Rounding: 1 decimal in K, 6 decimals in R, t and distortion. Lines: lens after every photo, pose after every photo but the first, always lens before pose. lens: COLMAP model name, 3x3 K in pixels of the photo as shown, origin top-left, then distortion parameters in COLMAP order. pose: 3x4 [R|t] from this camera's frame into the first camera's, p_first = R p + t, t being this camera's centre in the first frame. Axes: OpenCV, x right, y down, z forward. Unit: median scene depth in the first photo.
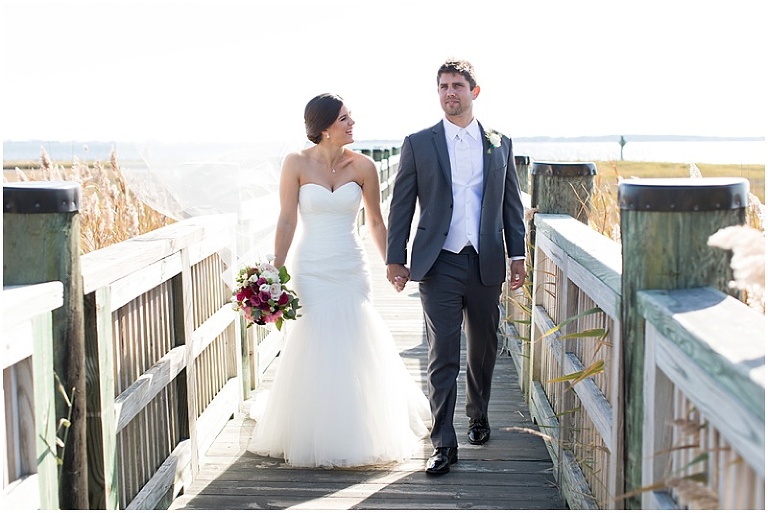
lens RADIAL K [[1023.1, 0, 384.0], [0, 1023.1, 256.5], [0, 0, 1]] dist [0.011663, 0.019168]
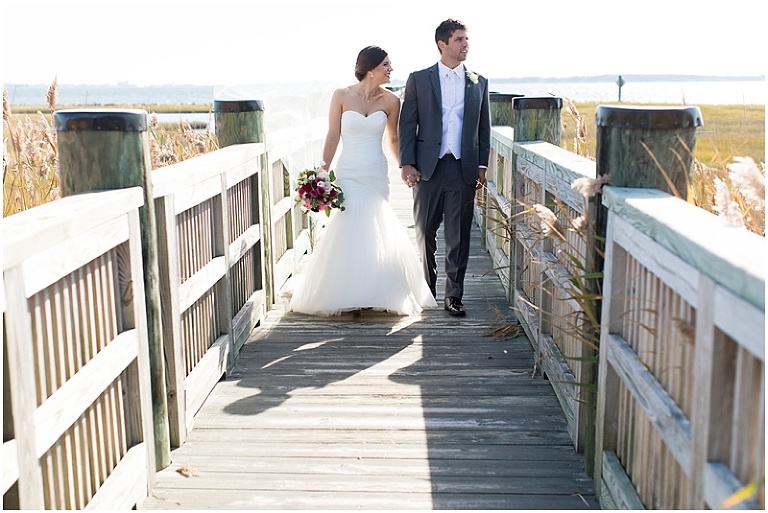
lens RADIAL K [[1036.0, 0, 384.0], [0, 1036.0, 256.5], [0, 0, 1]] dist [0.023642, 0.020414]
pose [[0.999847, -0.008720, 0.015145, -0.000343], [0.007906, 0.998564, 0.052991, -0.031735], [-0.015585, -0.052863, 0.998480, 0.326289]]
